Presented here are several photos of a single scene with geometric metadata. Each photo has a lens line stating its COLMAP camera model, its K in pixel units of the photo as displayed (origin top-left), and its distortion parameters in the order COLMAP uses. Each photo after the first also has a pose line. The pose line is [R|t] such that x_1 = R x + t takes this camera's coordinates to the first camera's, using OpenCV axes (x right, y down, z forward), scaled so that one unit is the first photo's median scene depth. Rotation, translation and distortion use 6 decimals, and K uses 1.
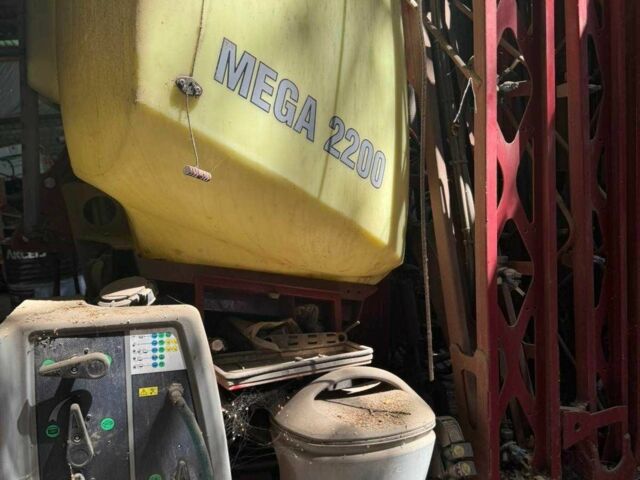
lens RADIAL K [[594.8, 0, 320.0], [0, 594.8, 240.0], [0, 0, 1]] dist [0.110912, -0.214443]
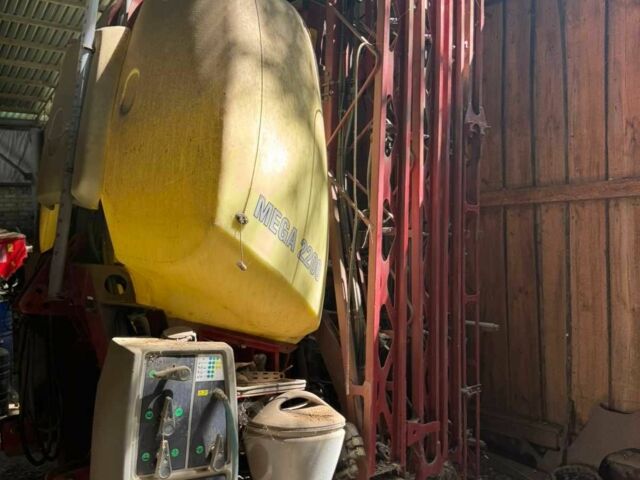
lens RADIAL K [[594.8, 0, 320.0], [0, 594.8, 240.0], [0, 0, 1]] dist [0.110912, -0.214443]
pose [[0.938835, 0.090460, 0.332275, -0.500092], [-0.034702, 0.984822, -0.170063, 0.091883], [-0.342615, 0.148131, 0.927724, -0.636146]]
